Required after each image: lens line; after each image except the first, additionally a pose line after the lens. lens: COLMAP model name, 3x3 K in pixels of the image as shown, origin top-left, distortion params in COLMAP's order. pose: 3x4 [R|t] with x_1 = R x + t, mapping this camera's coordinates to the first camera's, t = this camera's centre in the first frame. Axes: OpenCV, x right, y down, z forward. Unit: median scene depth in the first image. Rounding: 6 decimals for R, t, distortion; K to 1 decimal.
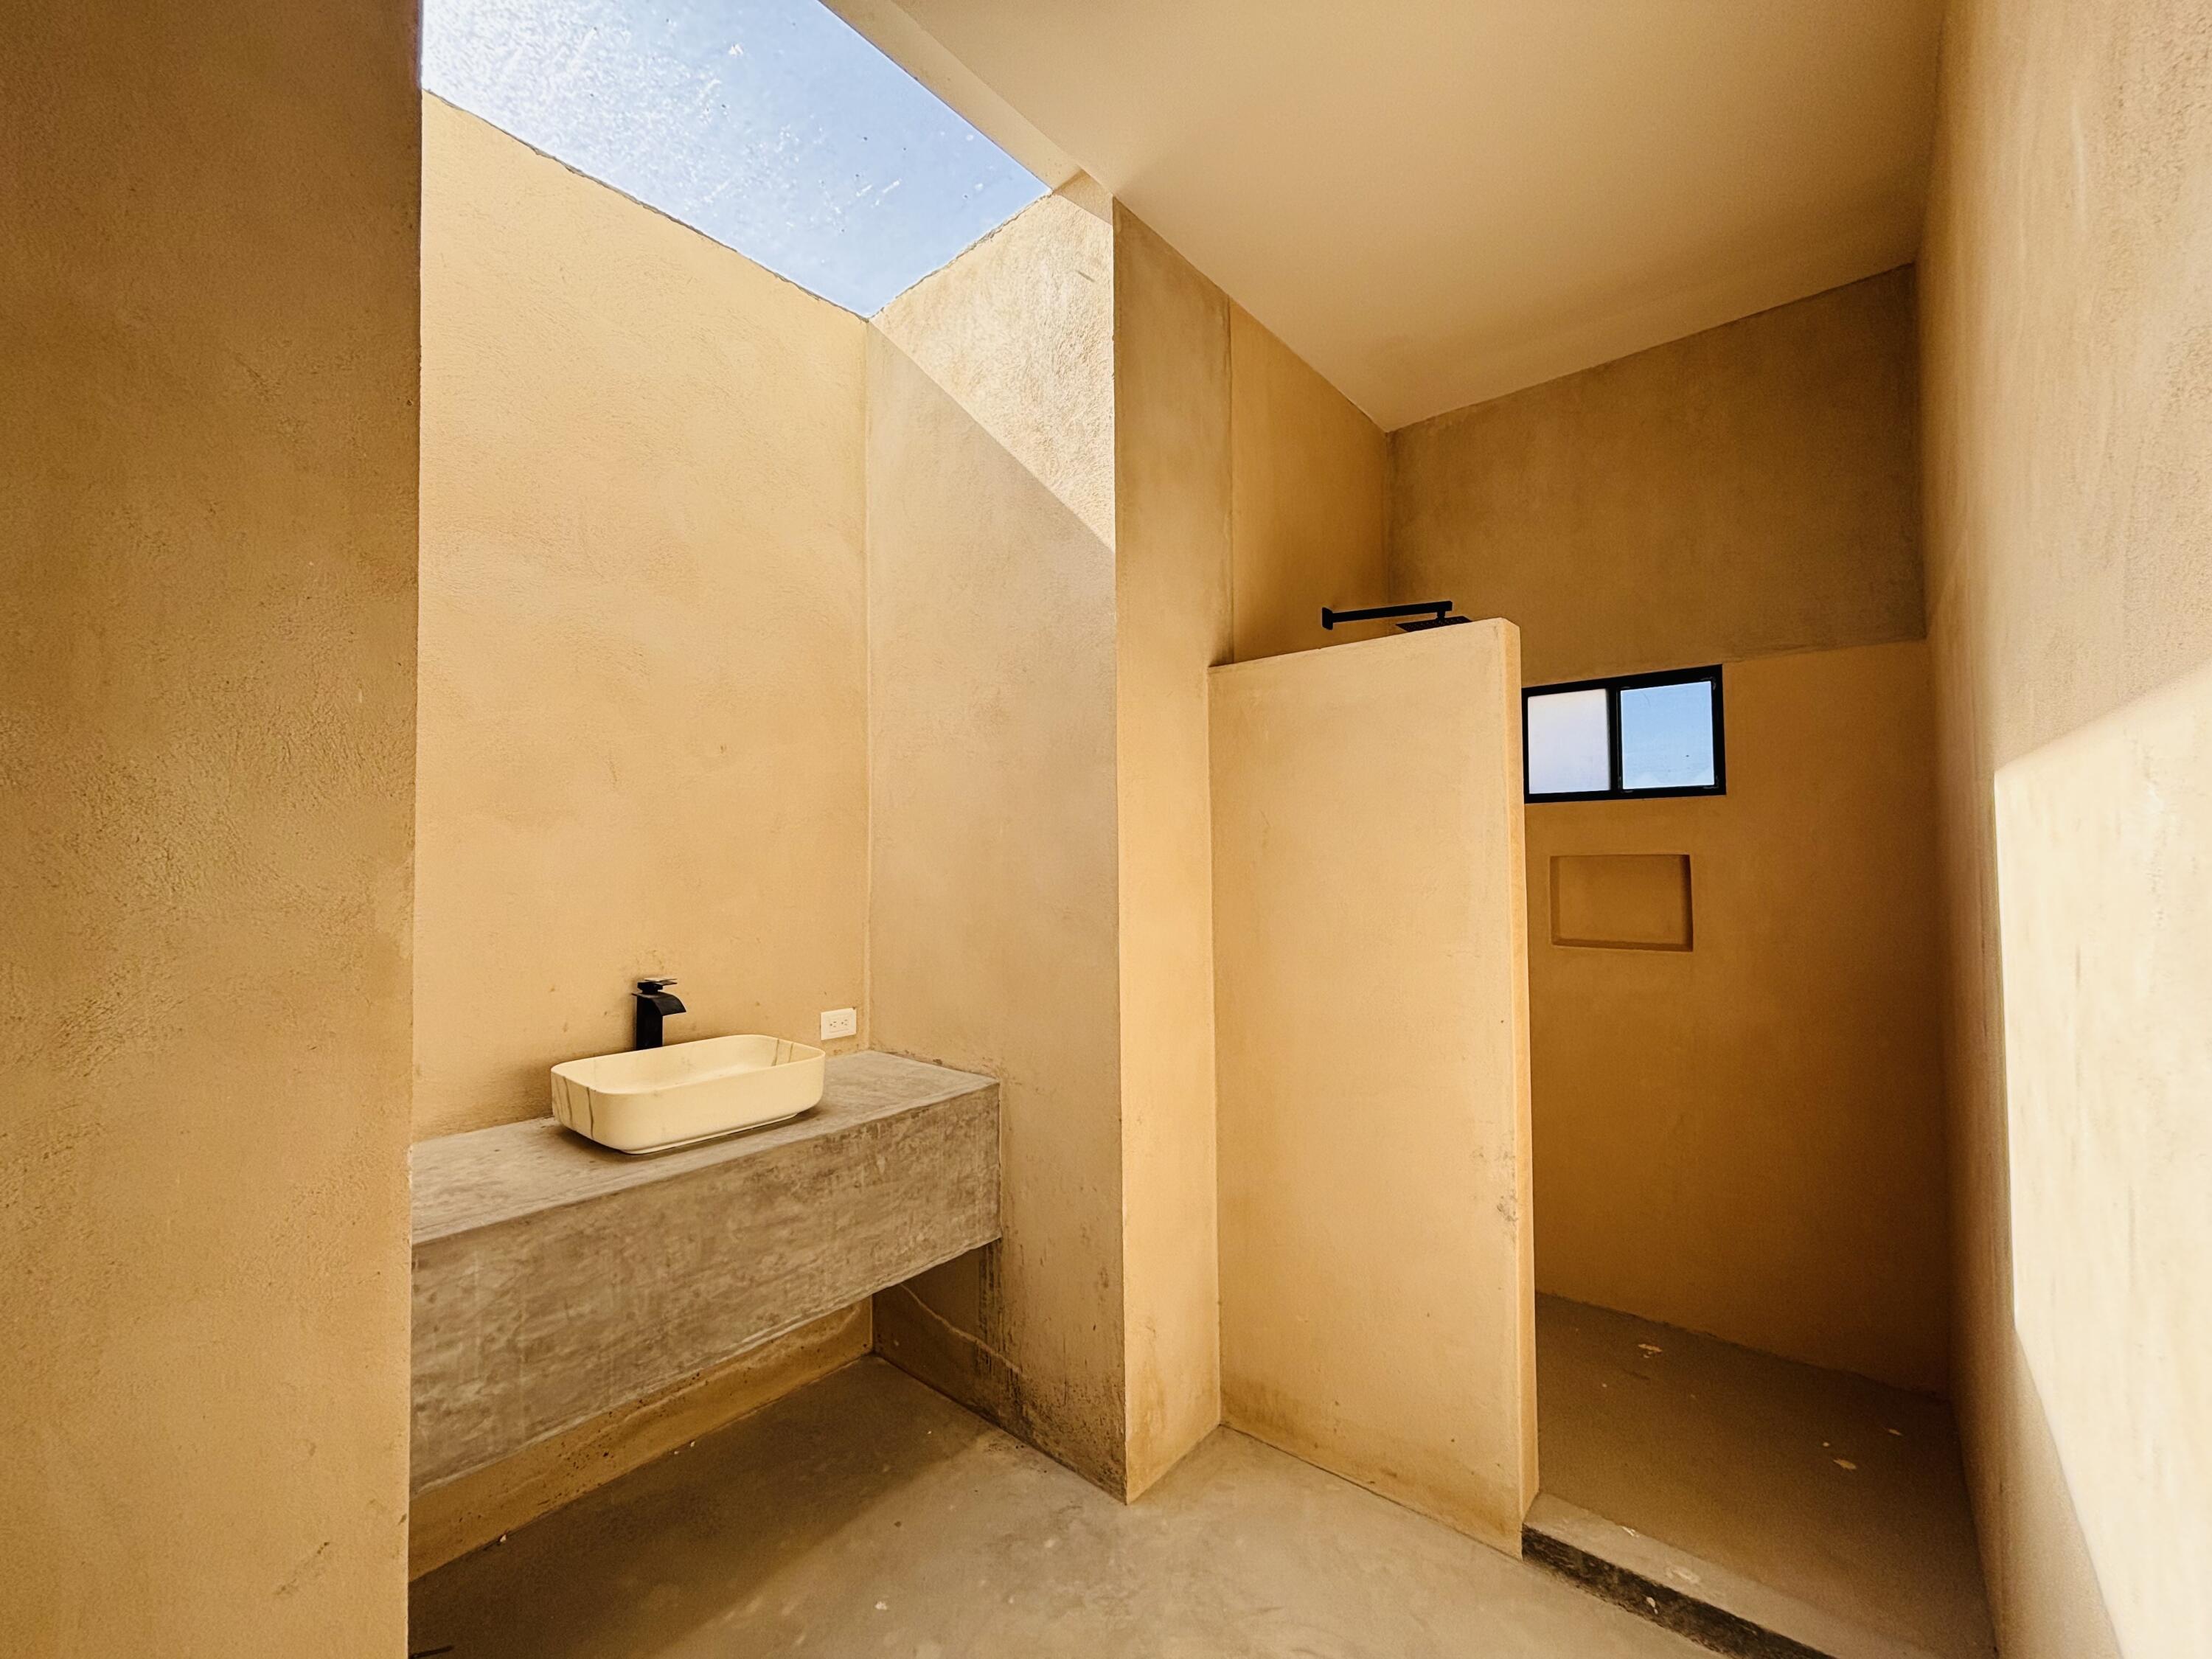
lens RADIAL K [[899.1, 0, 1107.0], [0, 899.1, 841.1], [0, 0, 1]] dist [-0.001366, 0.000937]
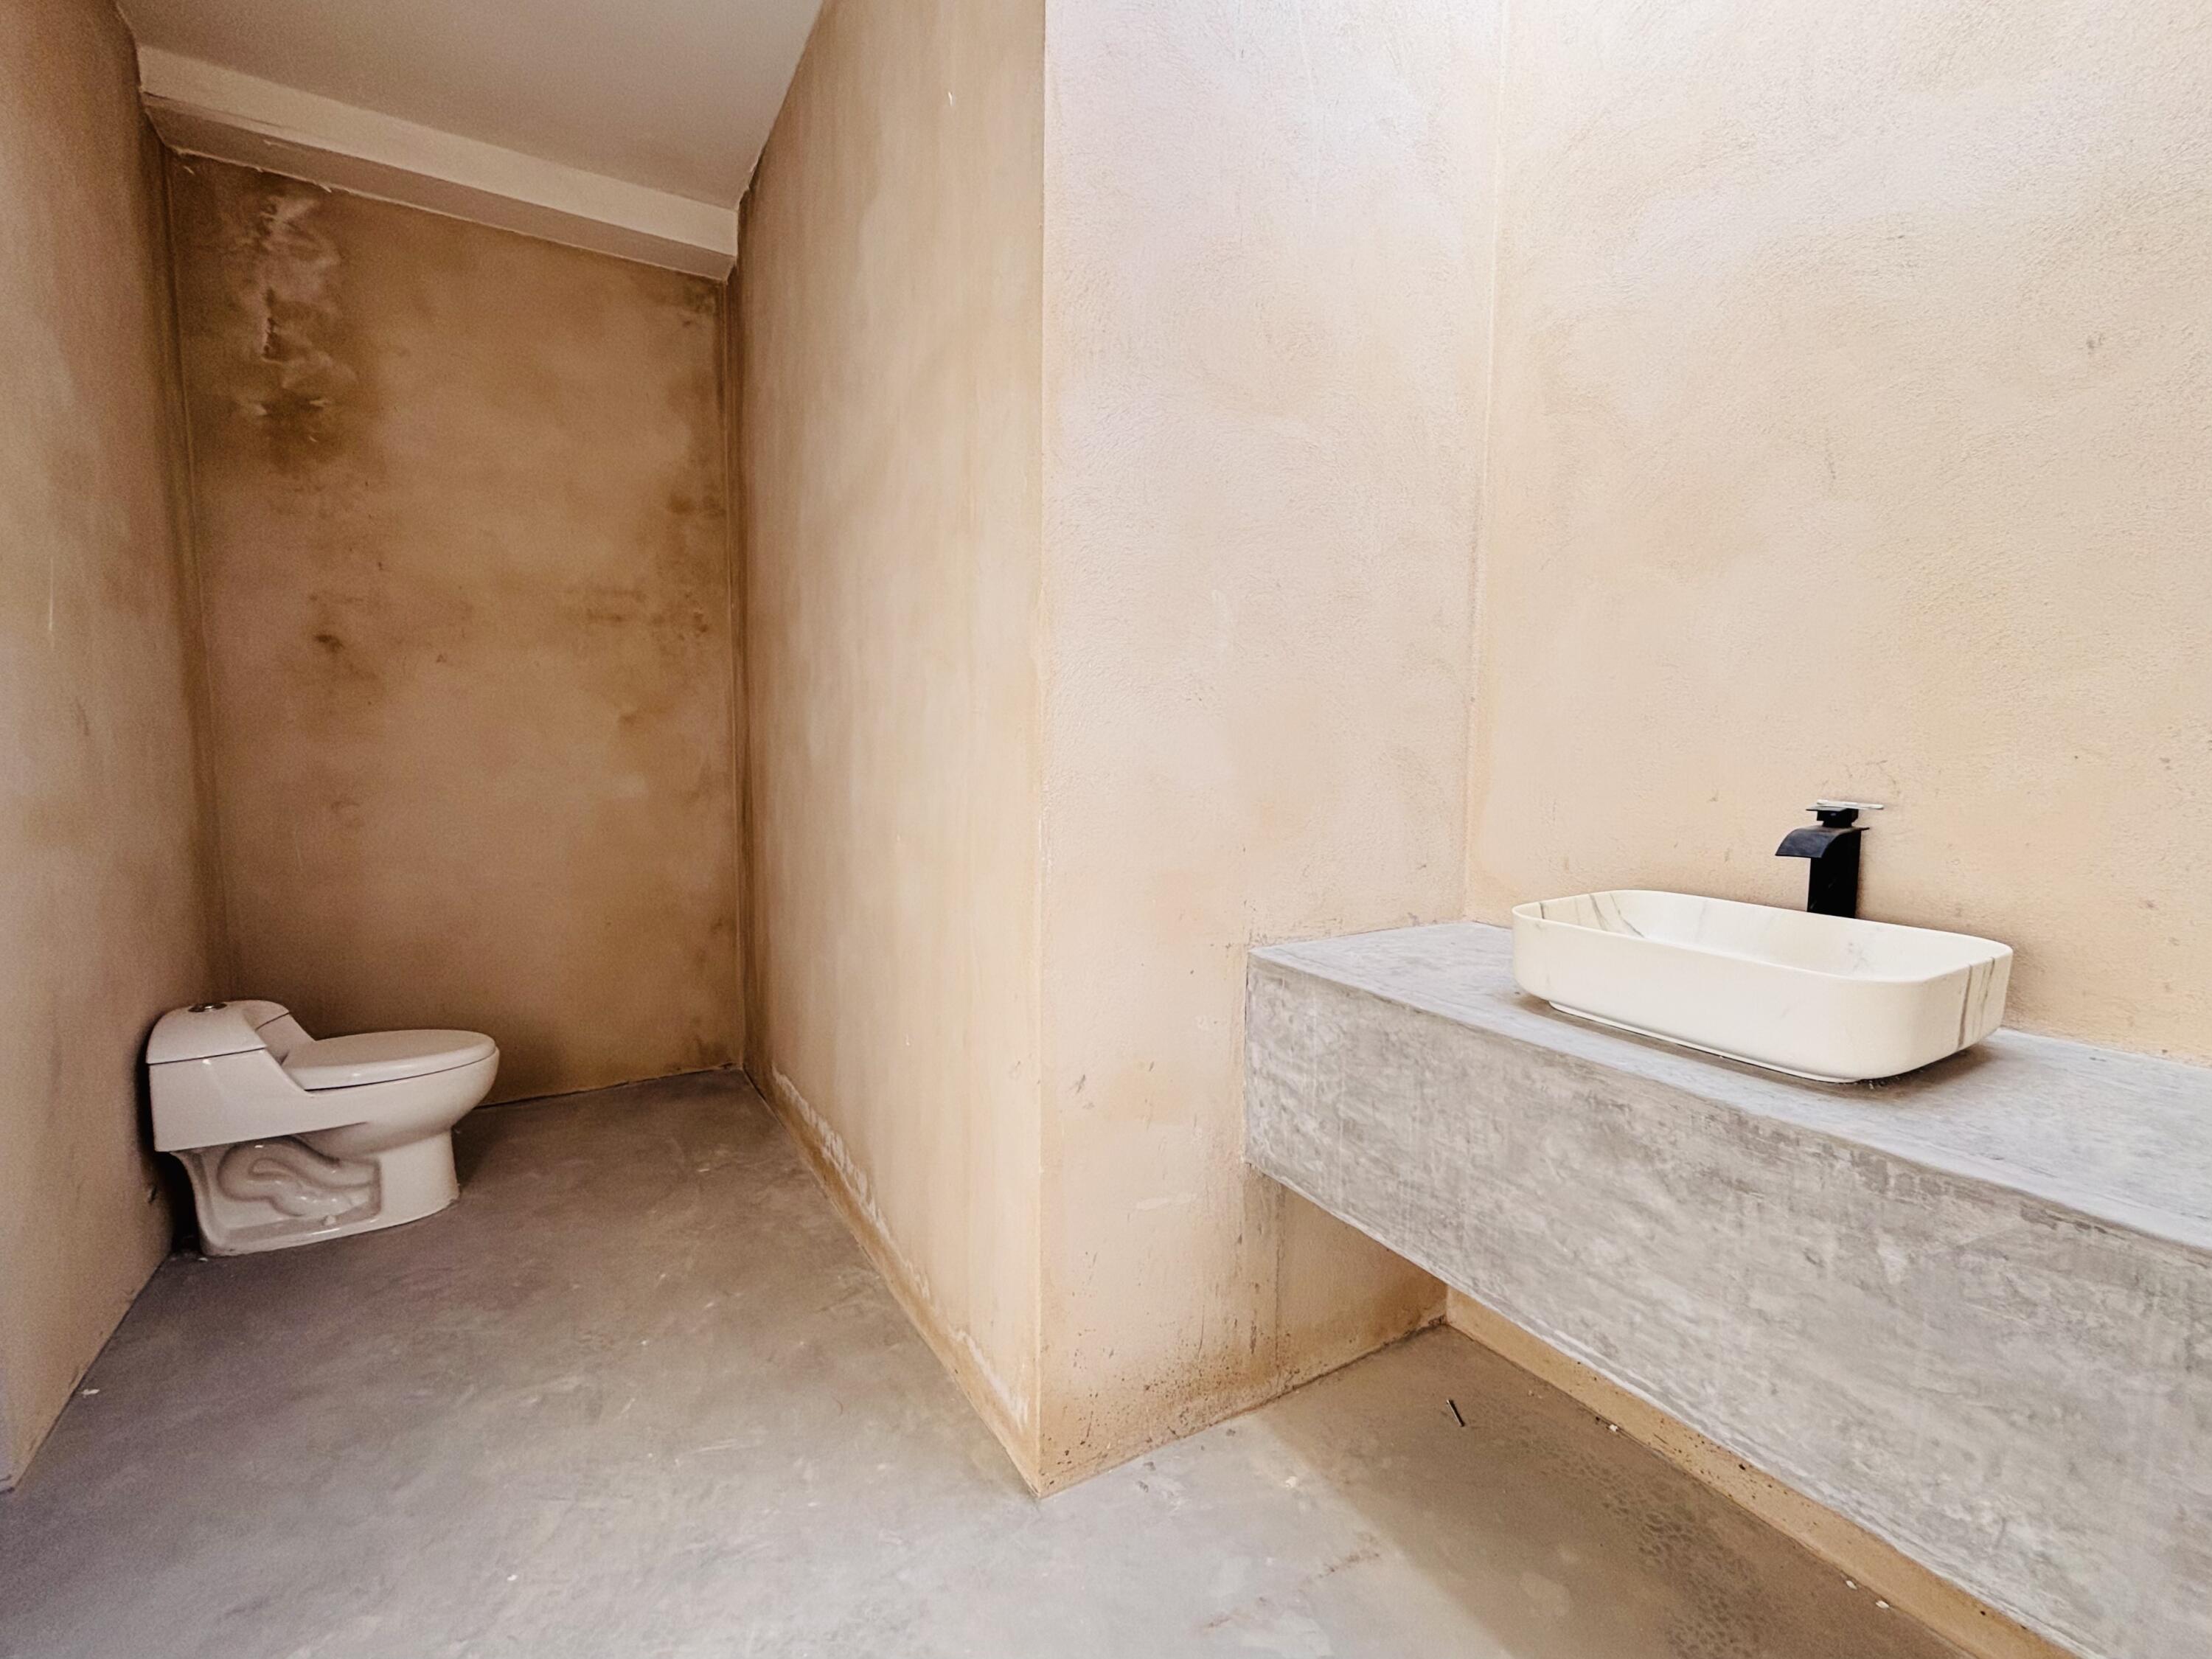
lens RADIAL K [[899.1, 0, 1058.7], [0, 899.1, 823.7], [0, 0, 1]] dist [-0.001366, 0.000937]
pose [[-0.297083, 0.105857, -0.948966, 0.279595], [0.002744, 0.993926, 0.110013, 0.120629], [0.954848, 0.030079, -0.295569, 0.842023]]
